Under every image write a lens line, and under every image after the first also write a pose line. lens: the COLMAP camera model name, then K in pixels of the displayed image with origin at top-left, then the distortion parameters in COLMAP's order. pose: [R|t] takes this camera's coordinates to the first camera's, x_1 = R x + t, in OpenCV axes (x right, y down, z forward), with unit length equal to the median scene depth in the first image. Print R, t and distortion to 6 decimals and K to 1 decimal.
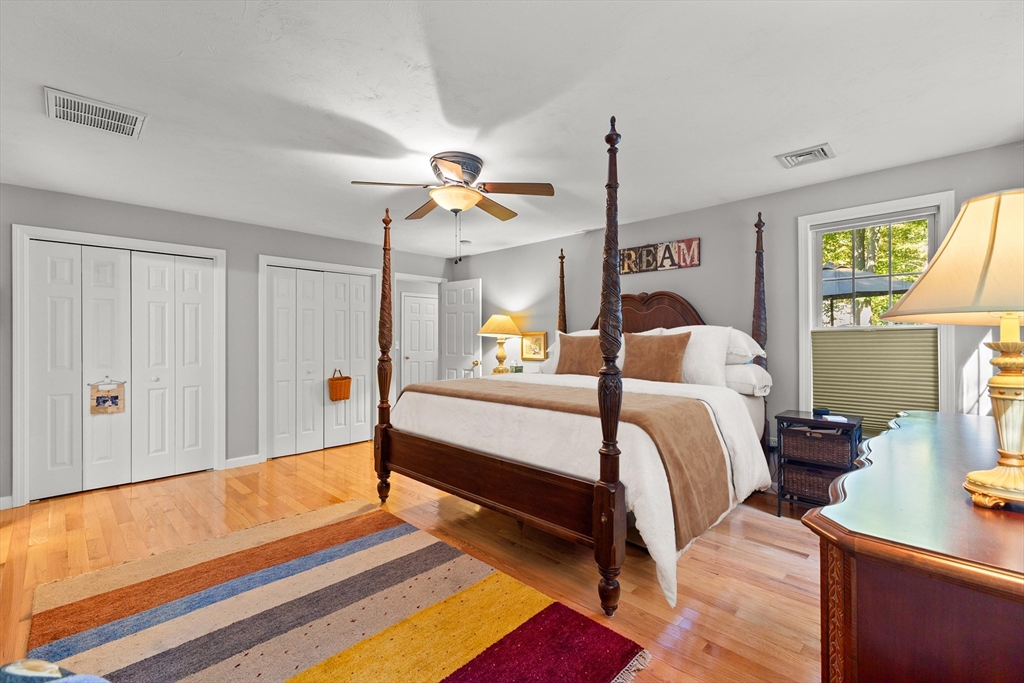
lens RADIAL K [[441.5, 0, 512.8], [0, 441.5, 338.7], [0, 0, 1]] dist [0.000340, -0.000012]
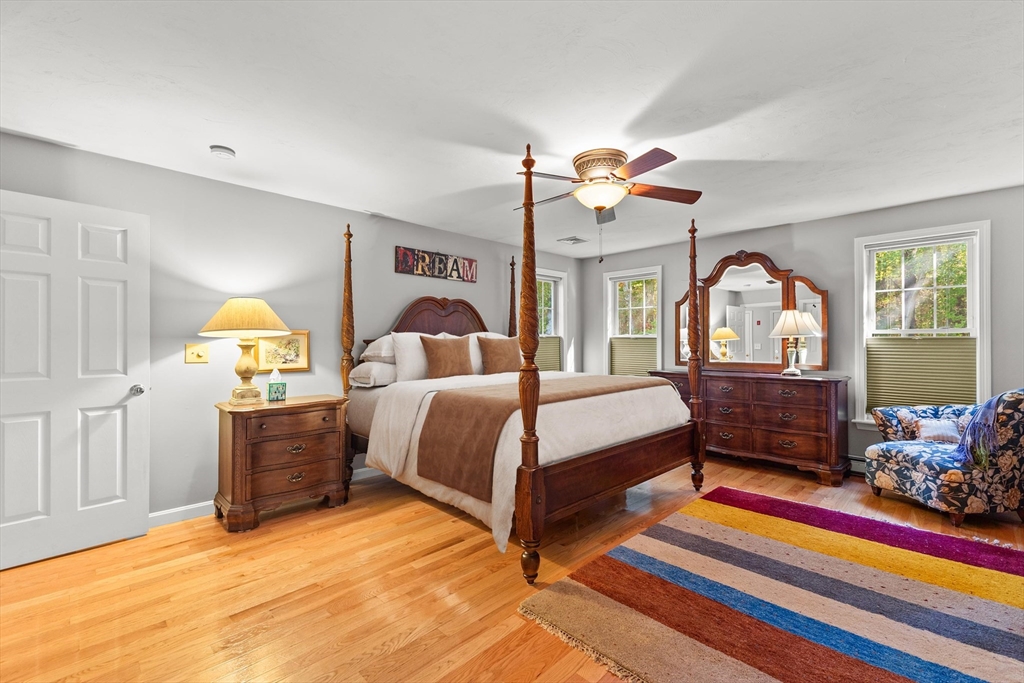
lens RADIAL K [[441.5, 0, 512.8], [0, 441.5, 338.7], [0, 0, 1]] dist [0.000340, -0.000012]
pose [[0.014475, 0.022918, 0.999633, -0.778908], [0.009119, 0.999693, -0.023052, 0.021646], [-0.999854, 0.009450, 0.014261, 0.832861]]
